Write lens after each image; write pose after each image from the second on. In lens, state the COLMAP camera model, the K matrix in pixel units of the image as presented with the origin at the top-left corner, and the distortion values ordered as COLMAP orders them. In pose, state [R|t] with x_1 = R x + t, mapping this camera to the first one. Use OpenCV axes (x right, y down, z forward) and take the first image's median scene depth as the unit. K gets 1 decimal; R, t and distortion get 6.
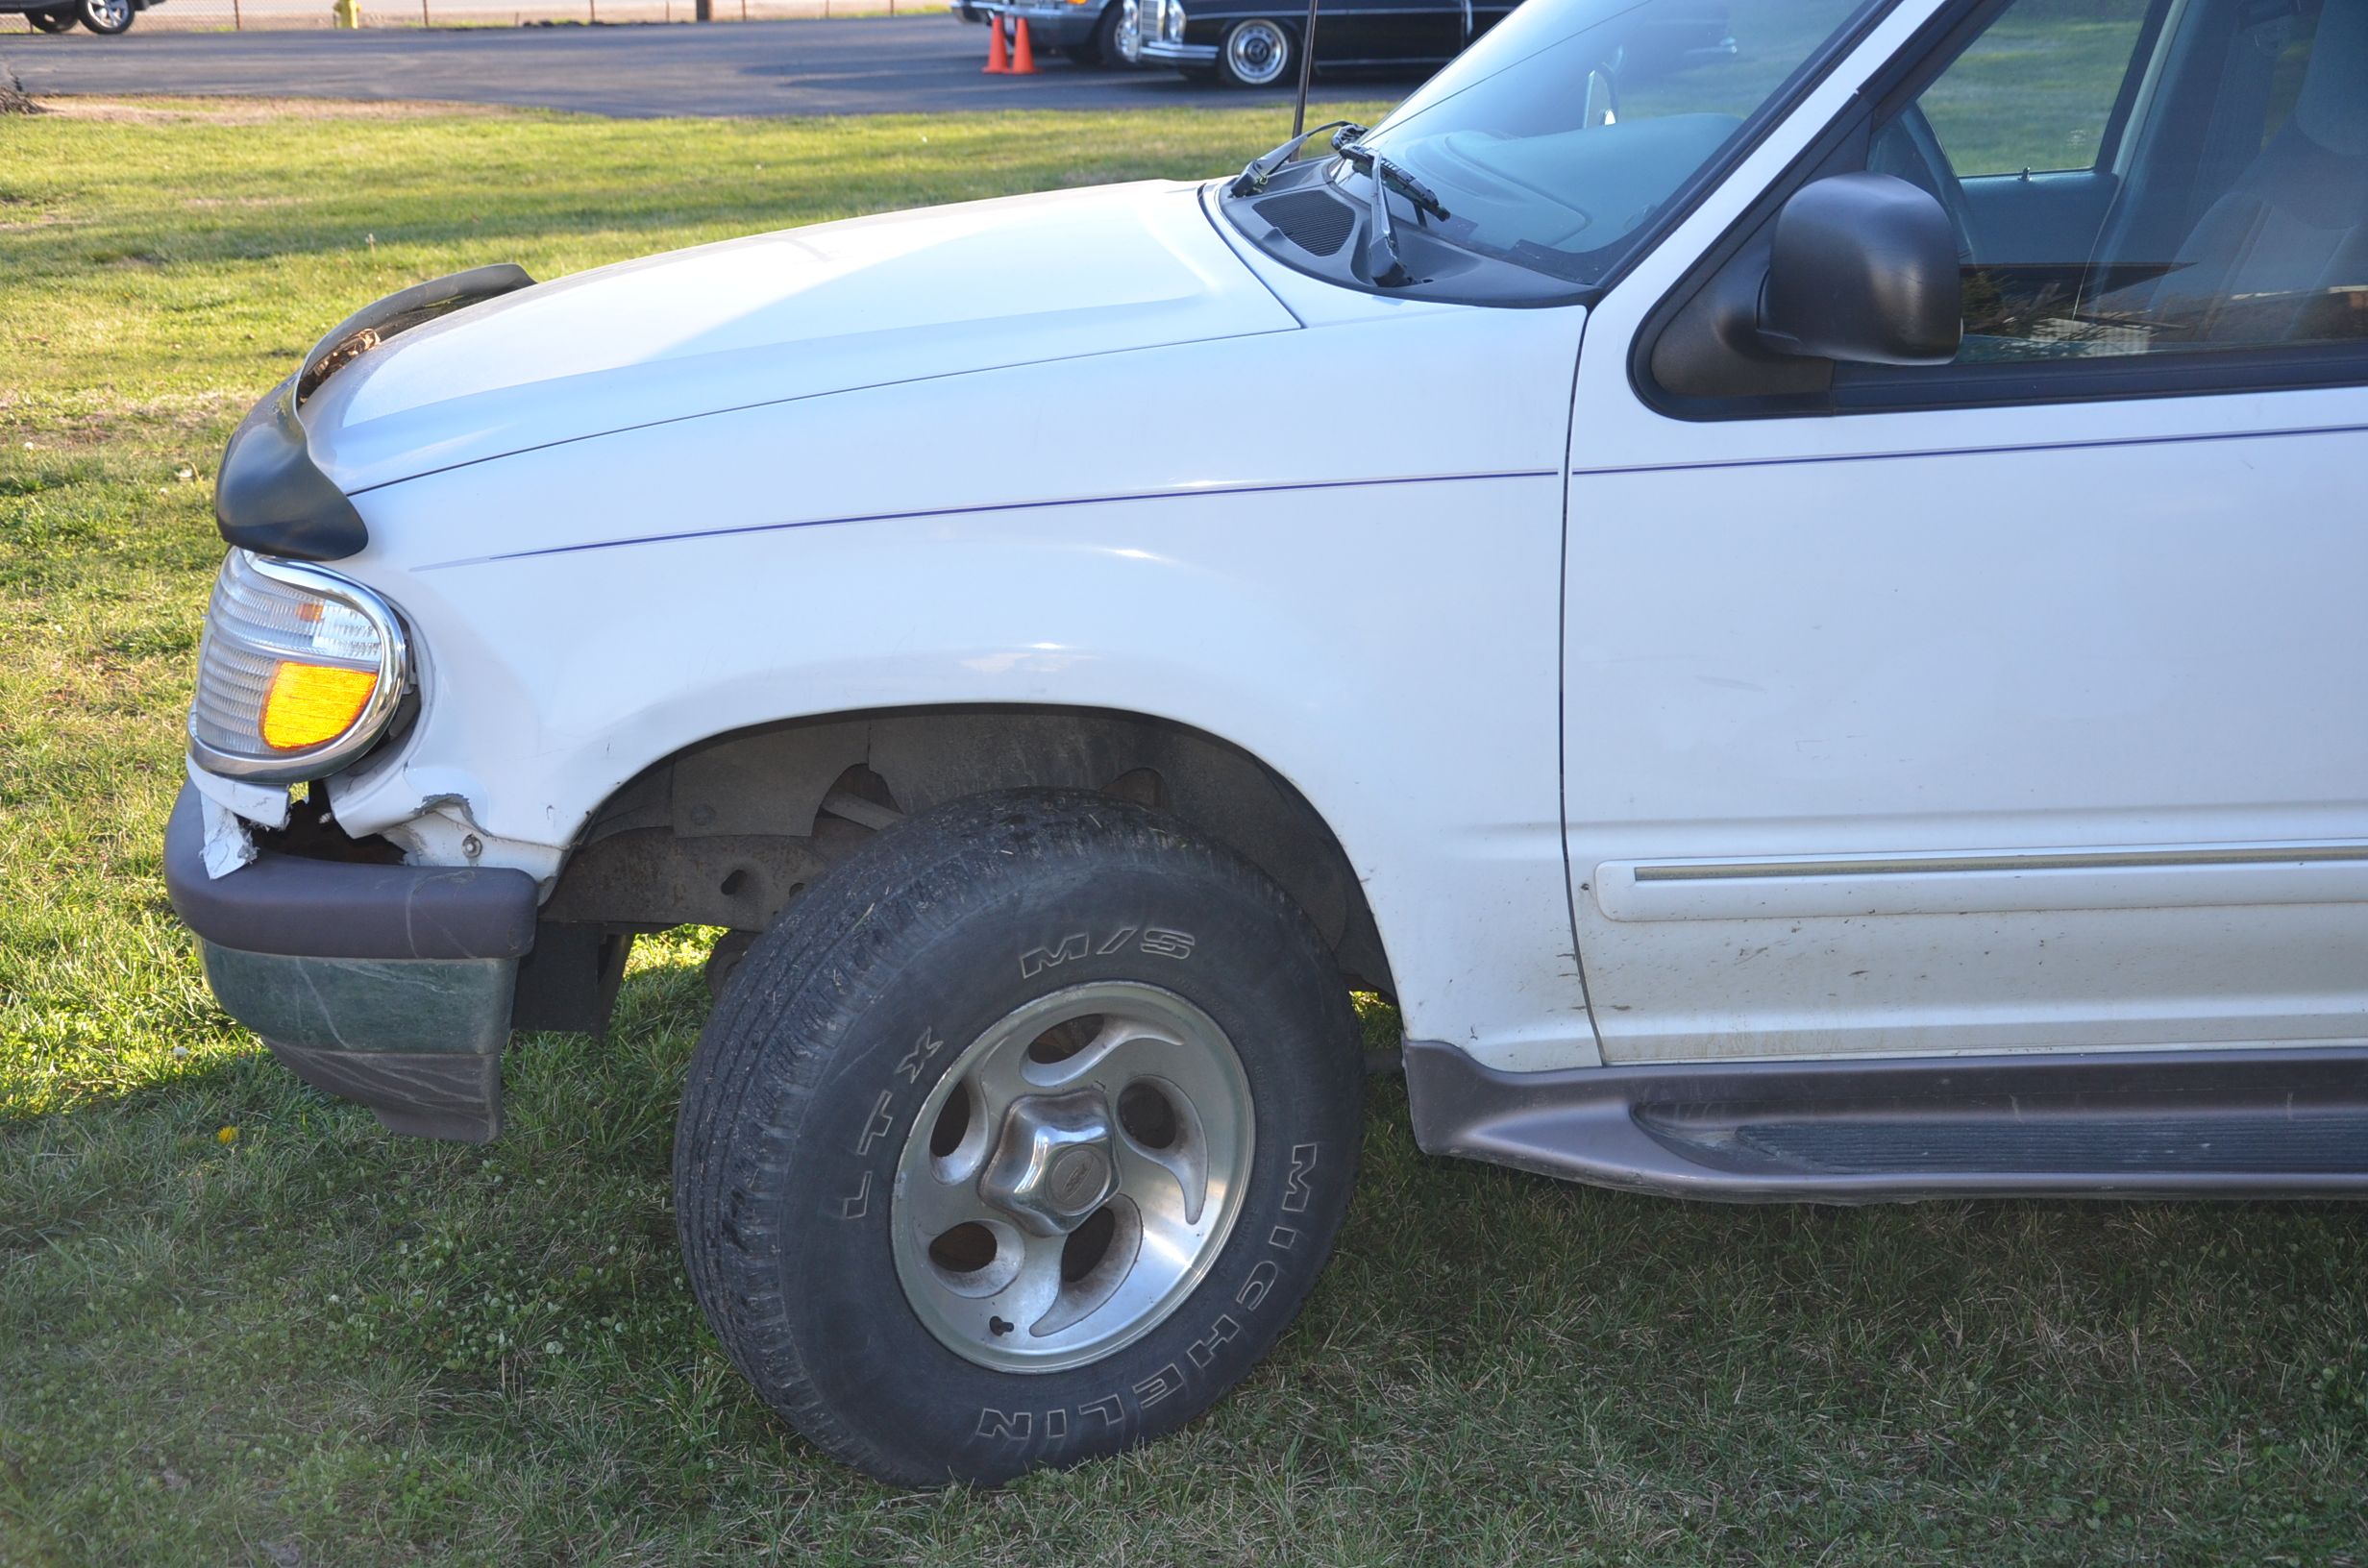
lens RADIAL K [[3368.0, 0, 1188.5], [0, 3368.0, 783.3], [0, 0, 1]] dist [0.158384, 0.000000]
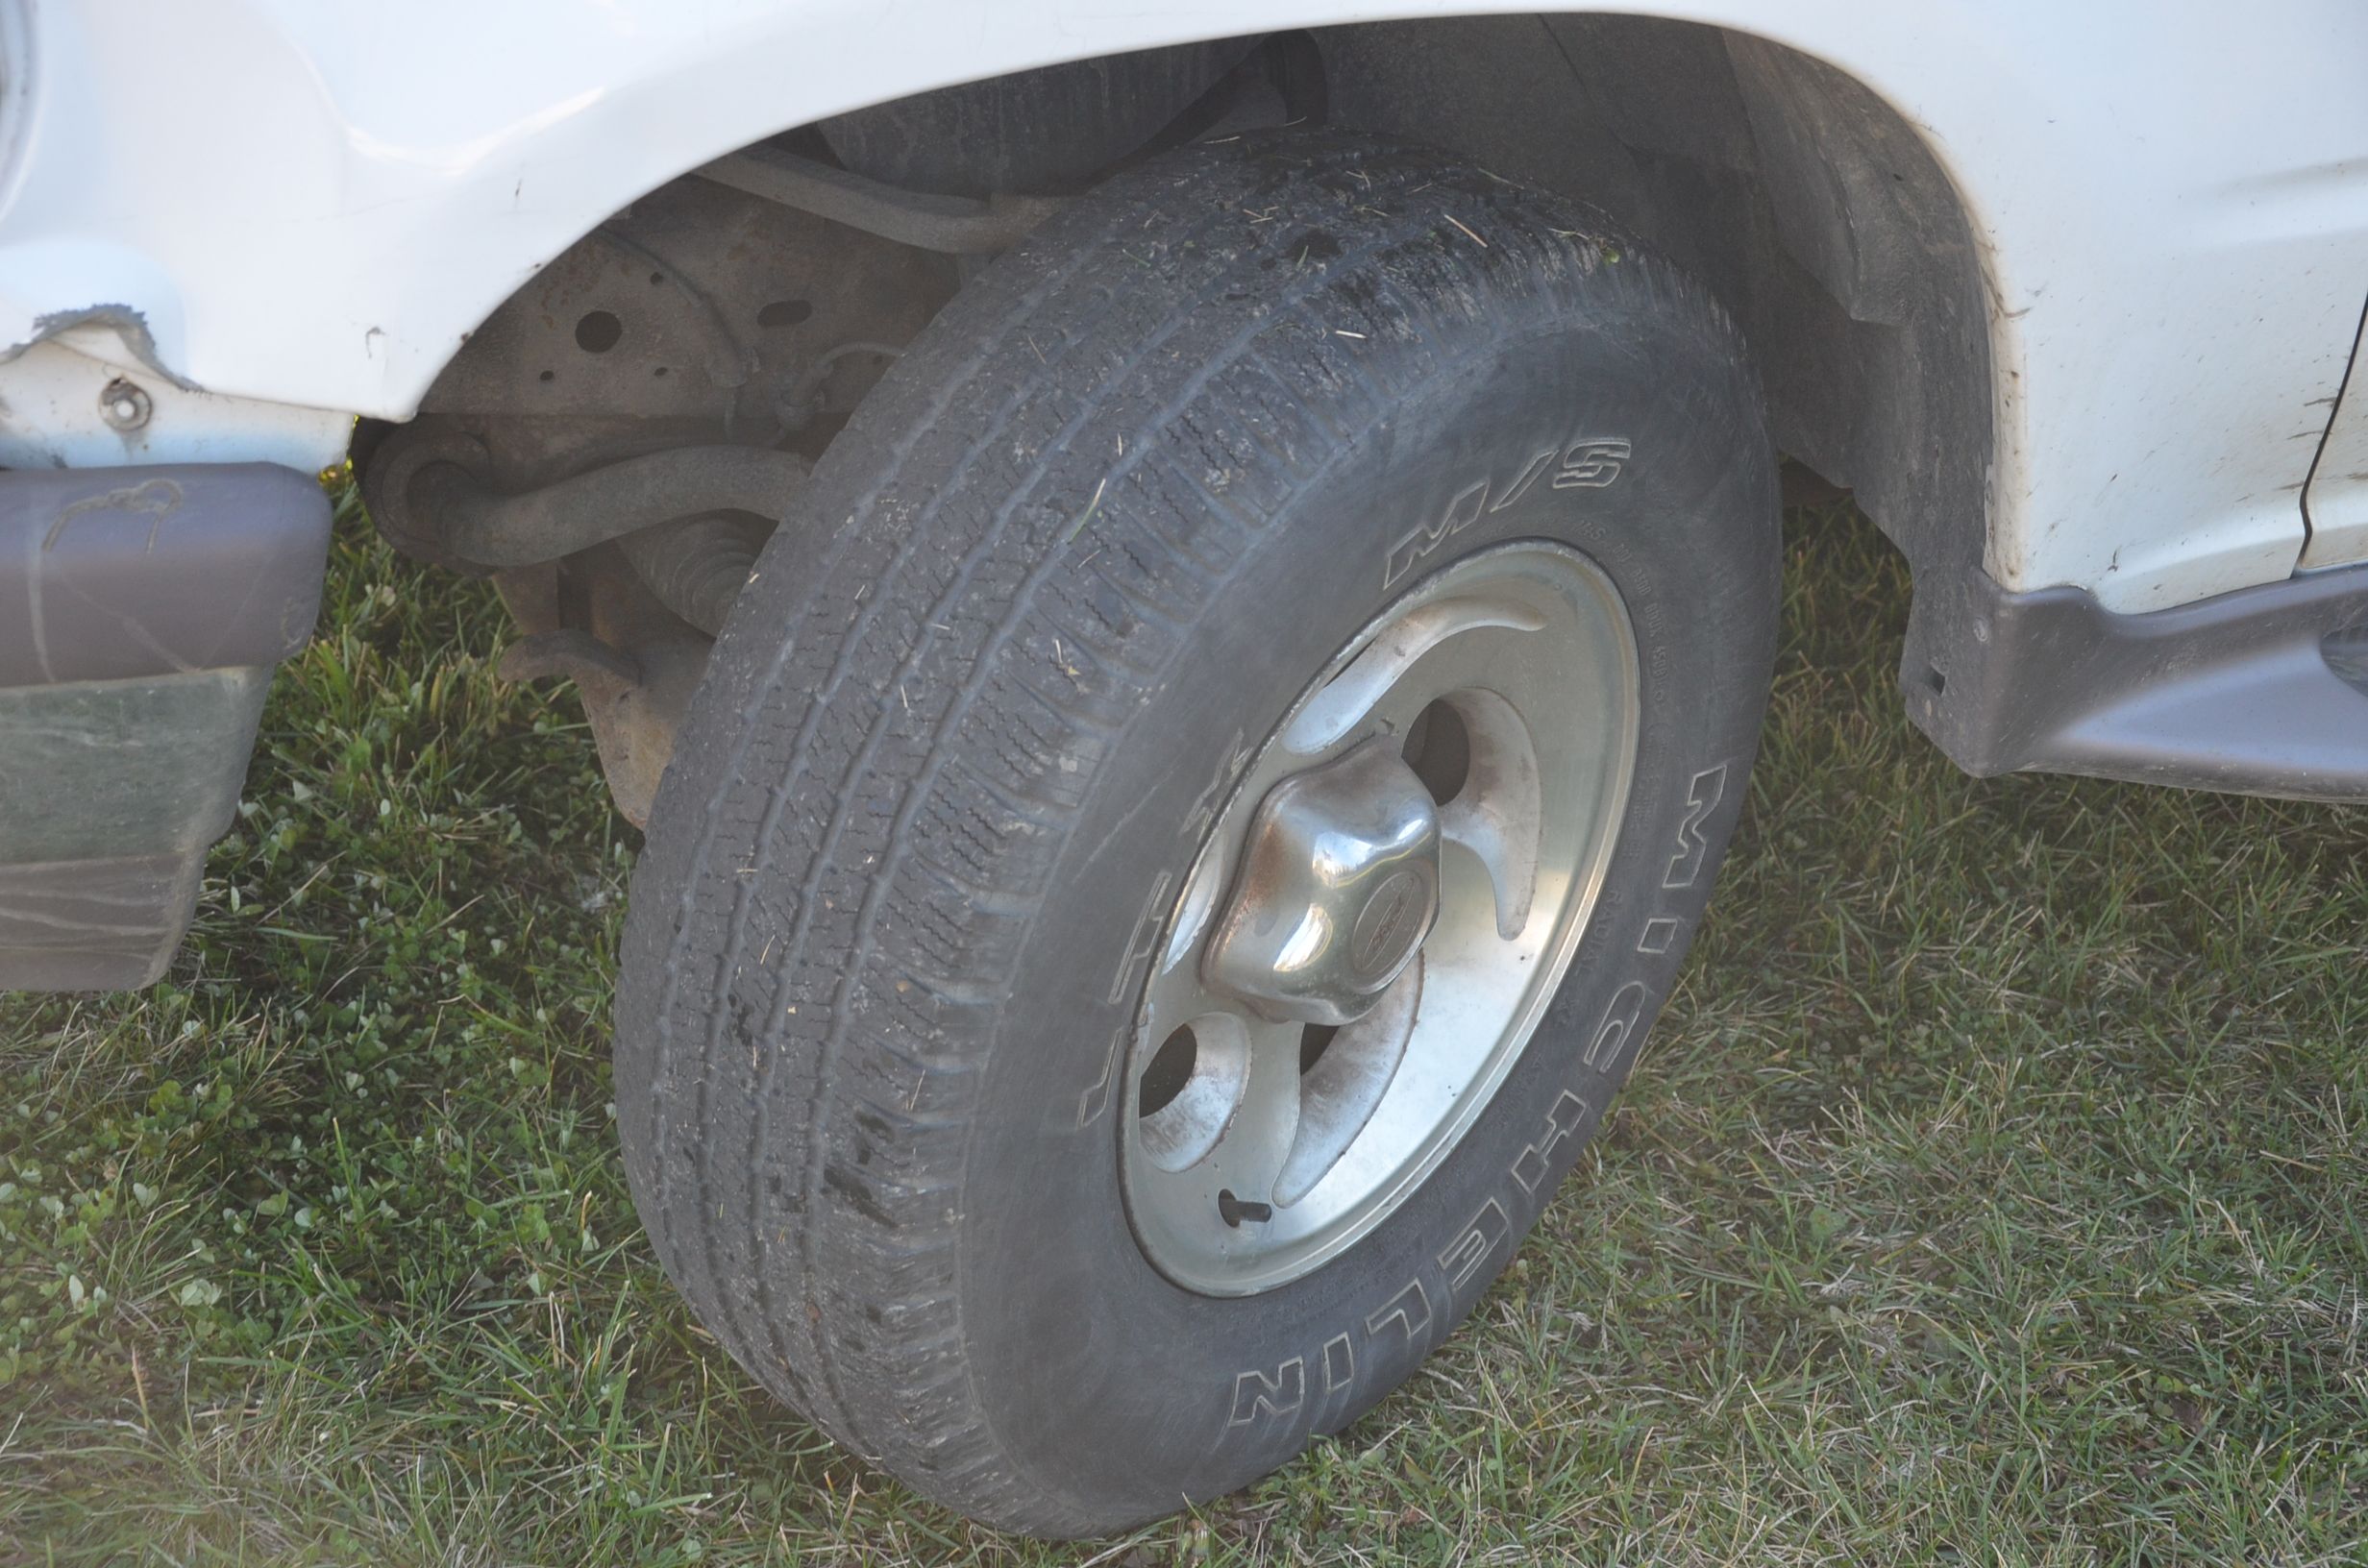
lens RADIAL K [[4285.7, 0, 1187.0], [0, 4285.7, 803.1], [0, 0, 1]] dist [0.290073, 0.000000]
pose [[0.946172, -0.124996, 0.298555, -0.258269], [0.034927, 0.956464, 0.289753, -0.089745], [-0.321775, -0.263729, 0.909345, 0.444541]]
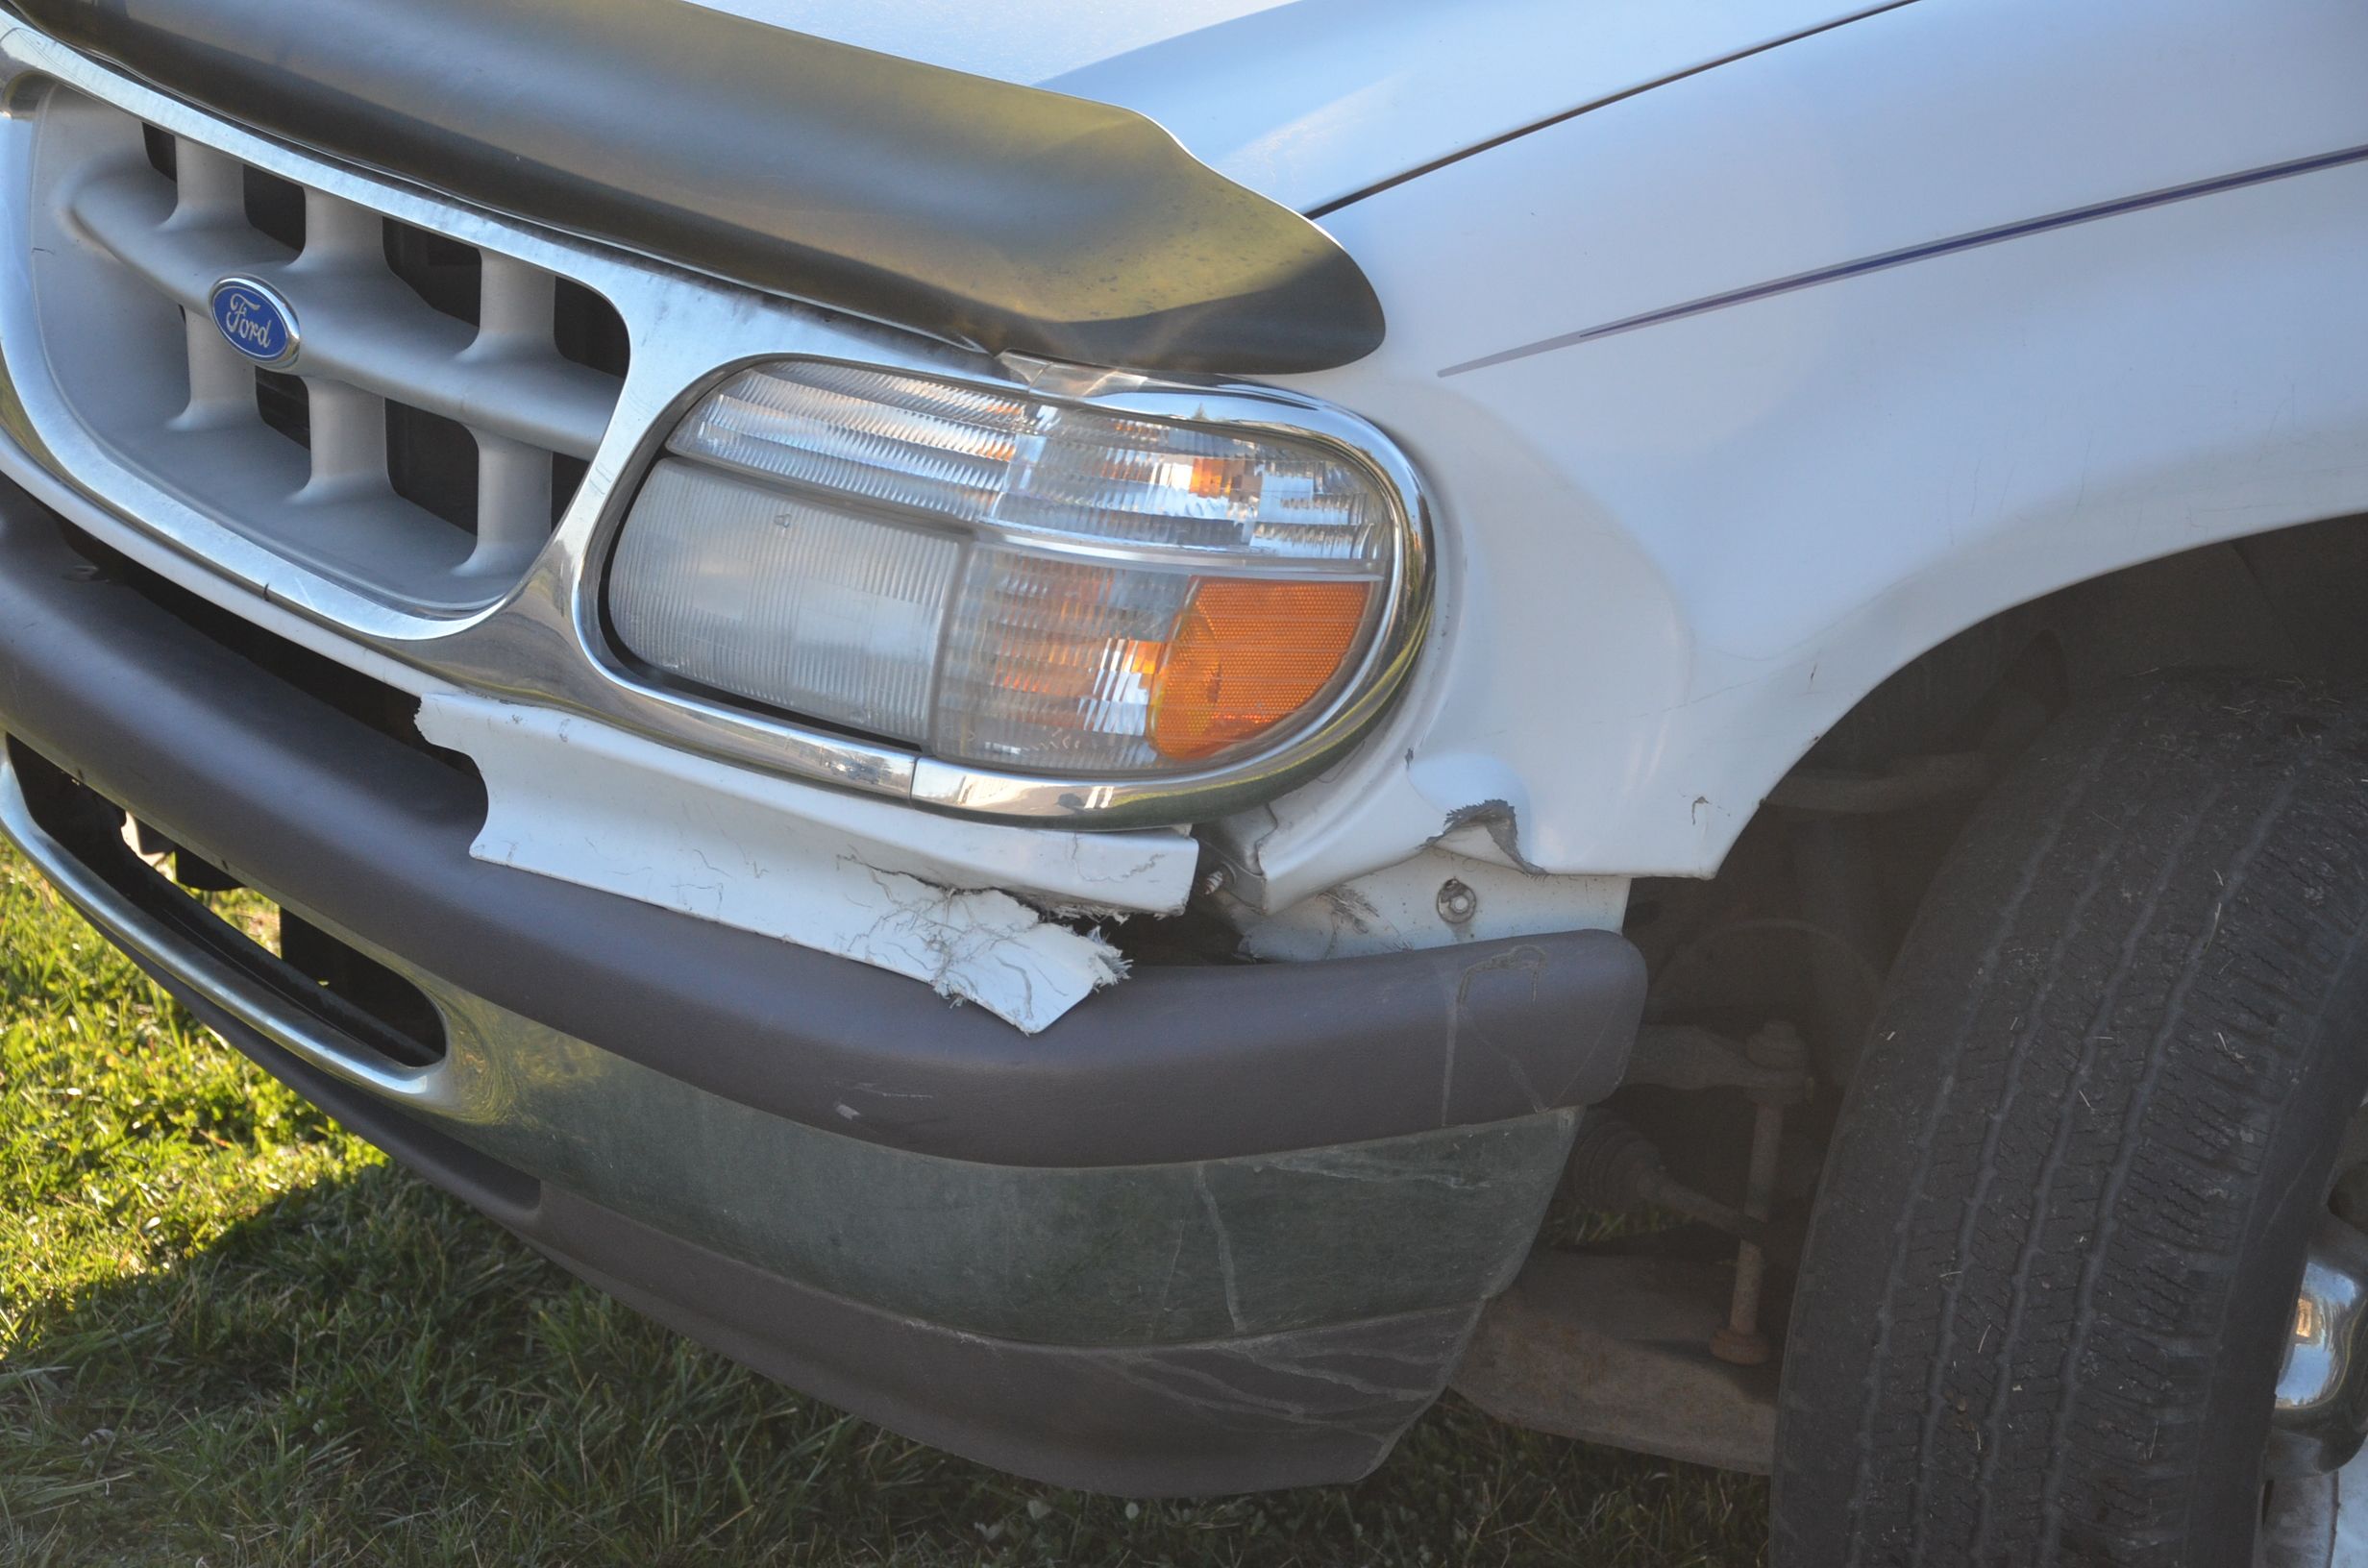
lens RADIAL K [[5859.7, 0, 1185.4], [0, 5859.7, 784.5], [0, 0, 1]] dist [0.649517, 0.000000]
pose [[0.868498, -0.123571, 0.480043, -0.683084], [0.114397, 0.992253, 0.048454, -0.047860], [-0.482312, 0.012833, 0.875906, 0.235853]]
